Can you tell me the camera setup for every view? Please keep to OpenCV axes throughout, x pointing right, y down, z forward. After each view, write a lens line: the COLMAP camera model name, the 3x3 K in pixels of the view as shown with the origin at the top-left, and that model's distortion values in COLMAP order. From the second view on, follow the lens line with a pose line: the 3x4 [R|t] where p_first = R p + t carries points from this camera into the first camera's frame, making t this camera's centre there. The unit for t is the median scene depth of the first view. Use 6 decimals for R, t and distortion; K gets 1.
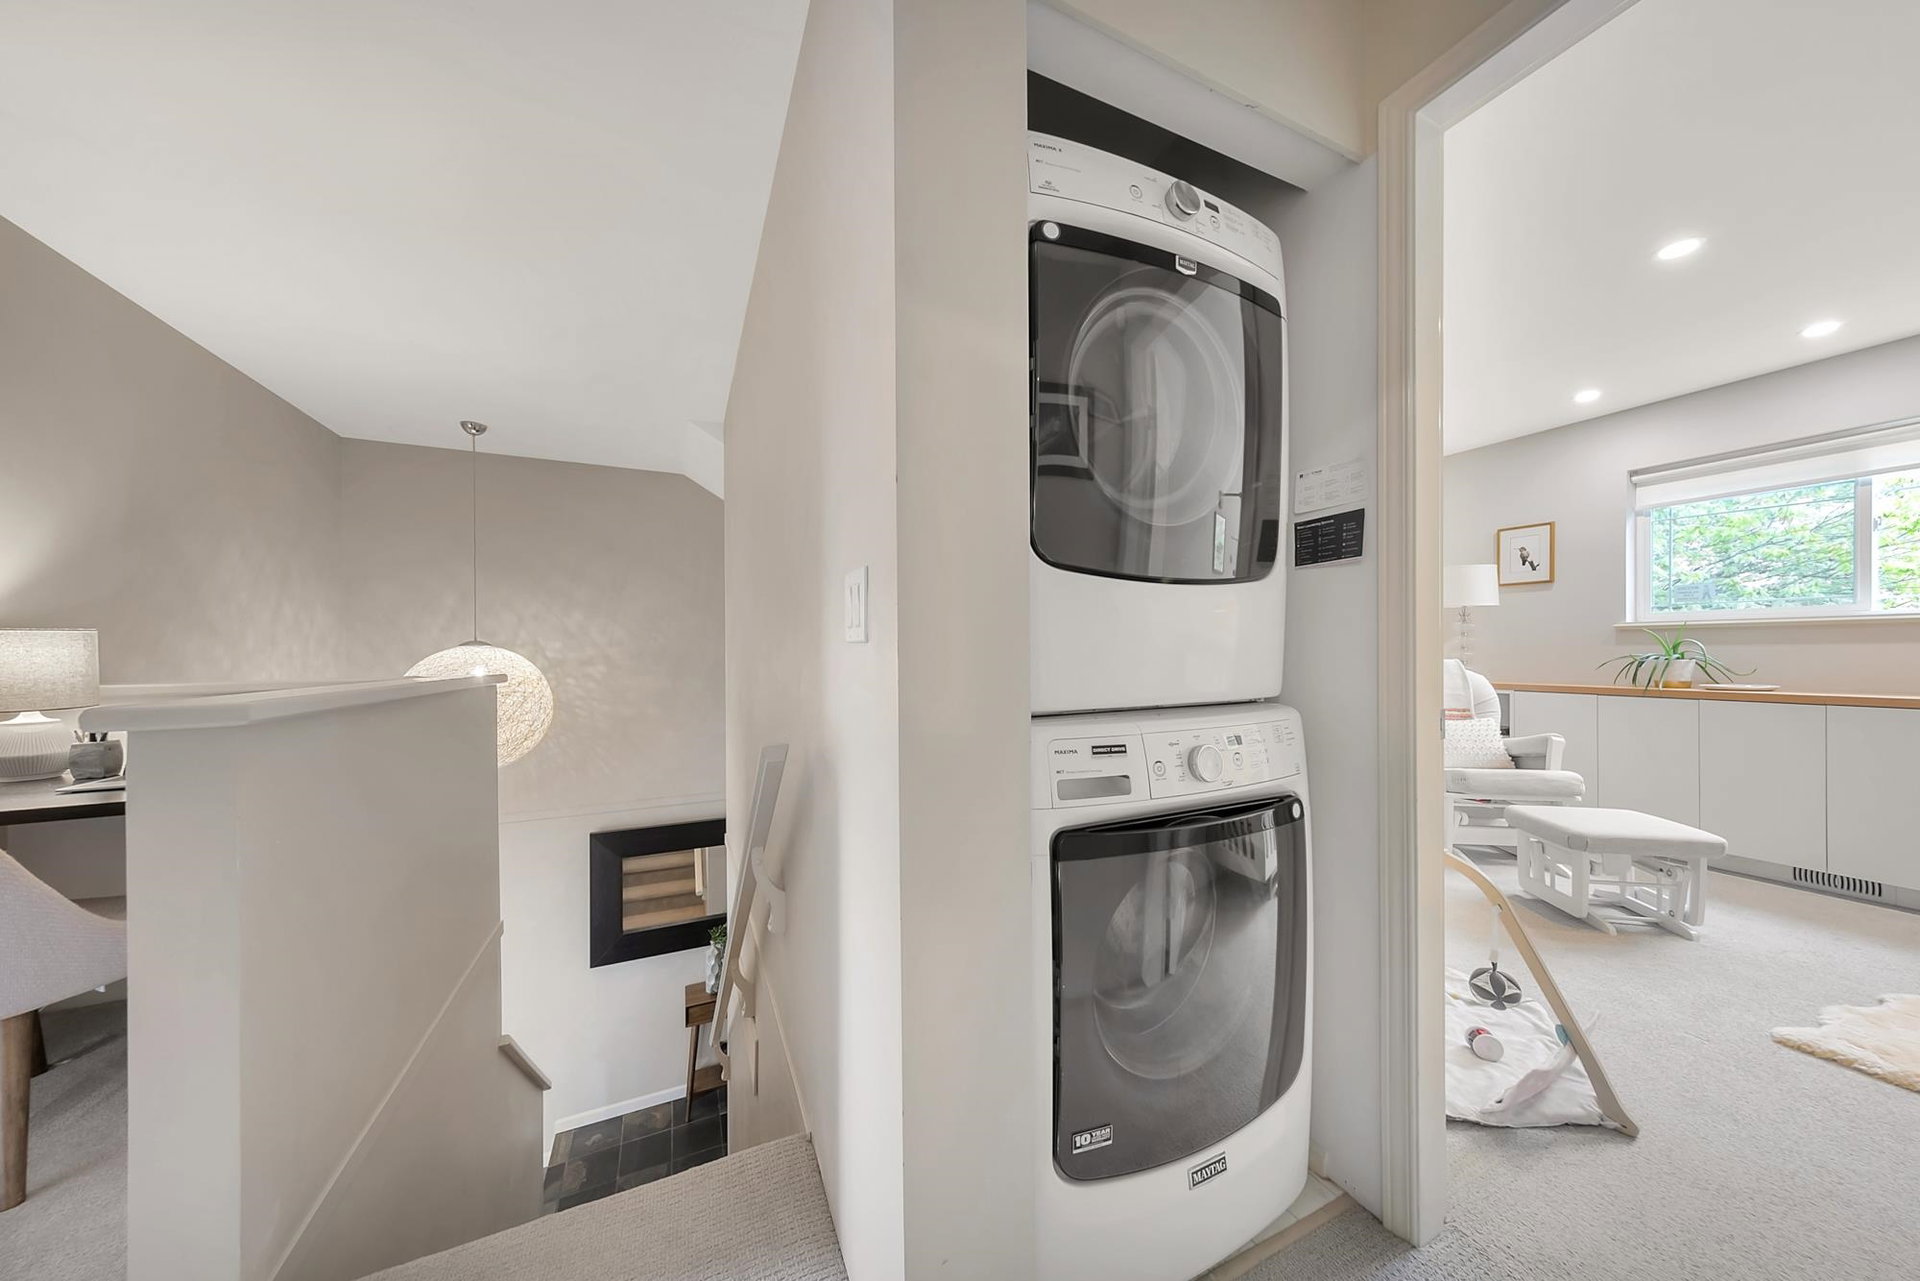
lens RADIAL K [[621.1, 0, 968.0], [0, 621.1, 653.8], [0, 0, 1]] dist [0.005552, -0.000897]
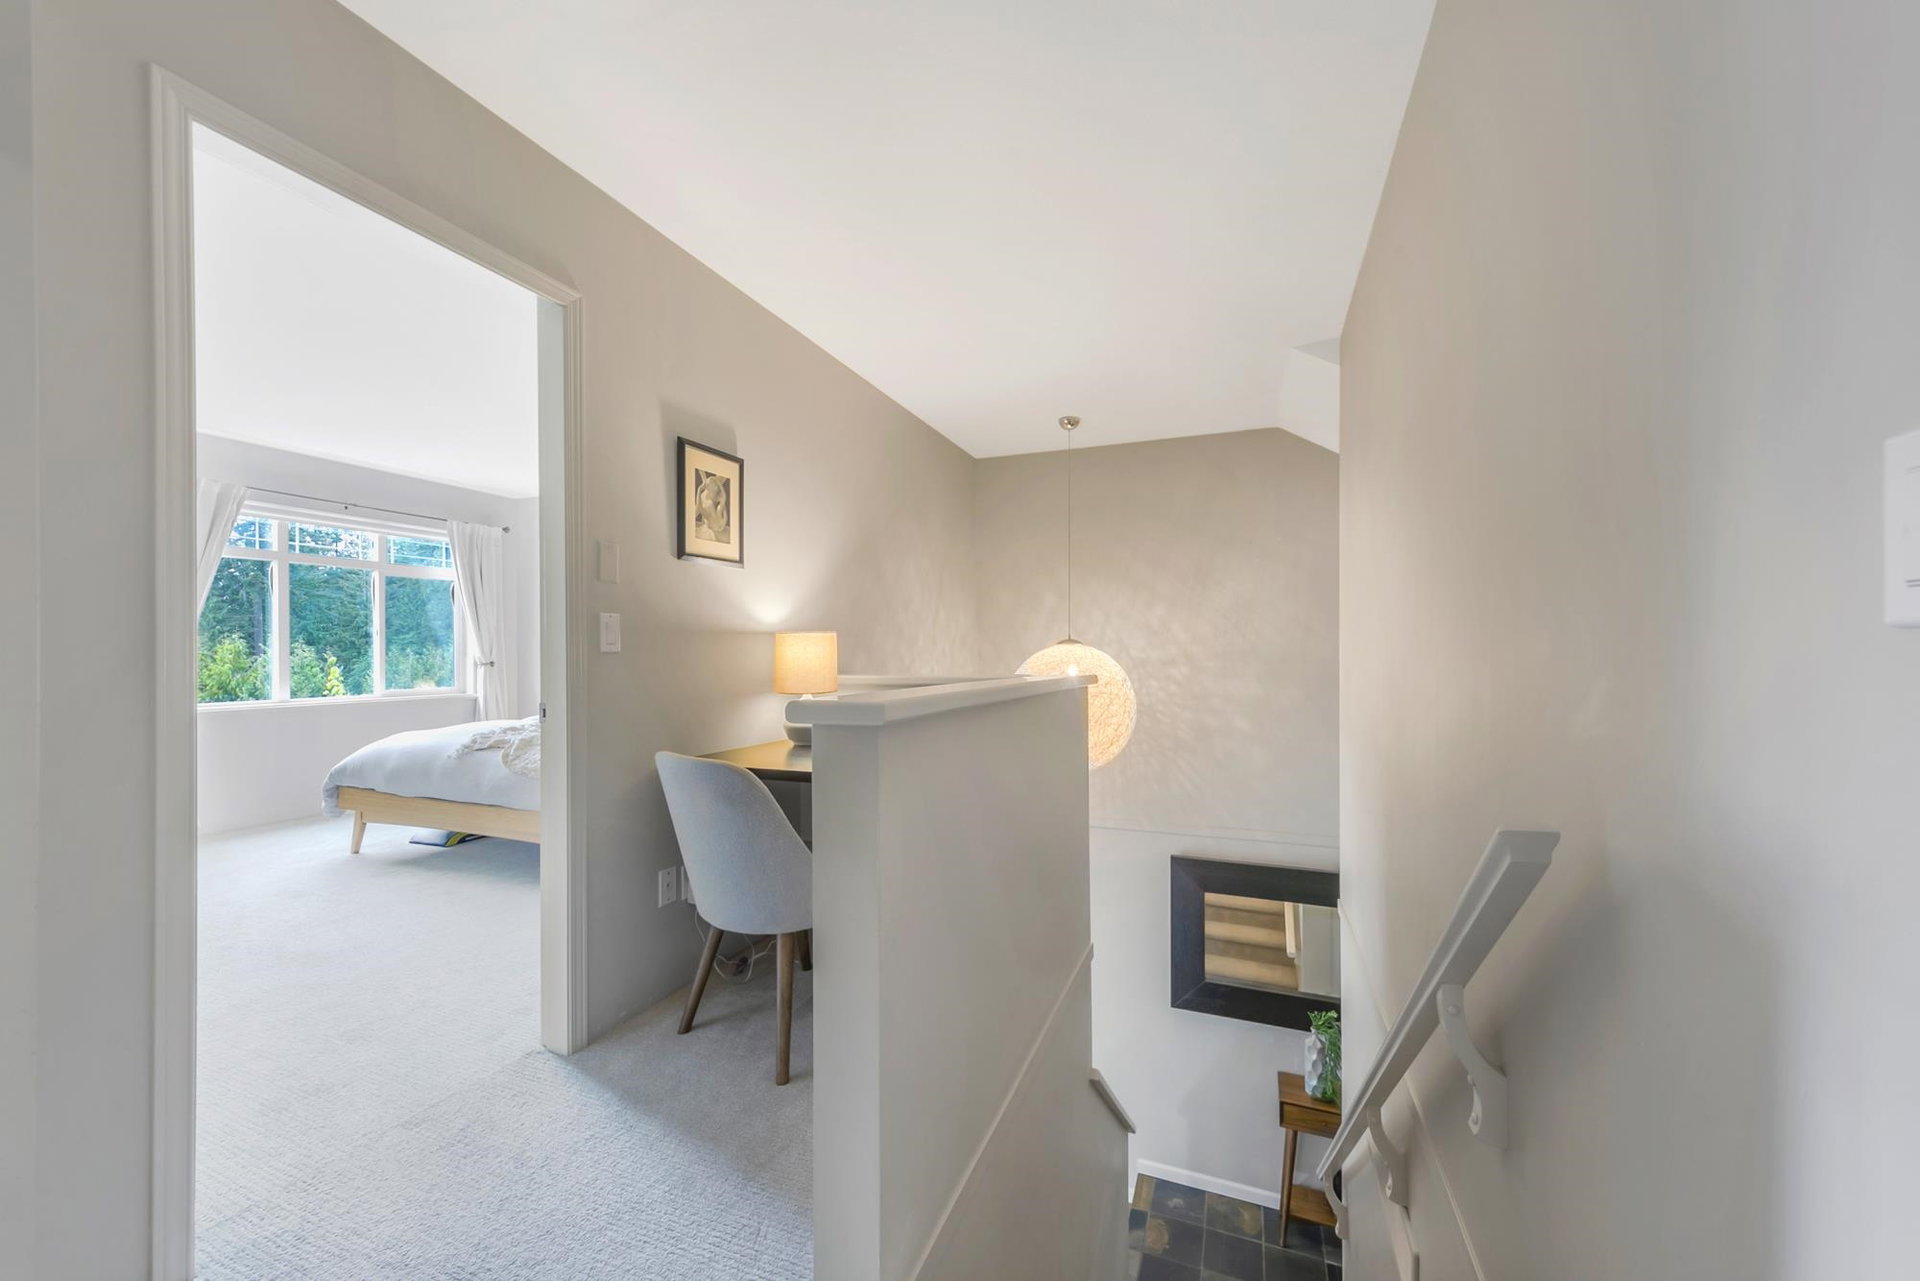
lens RADIAL K [[698.3, 0, 963.7], [0, 698.3, 649.2], [0, 0, 1]] dist [0.003502, 0.000514]
pose [[0.682523, -0.001592, -0.730862, -0.102236], [-0.003196, 0.999982, -0.005163, 0.001026], [0.730857, 0.005859, 0.682506, 0.129100]]
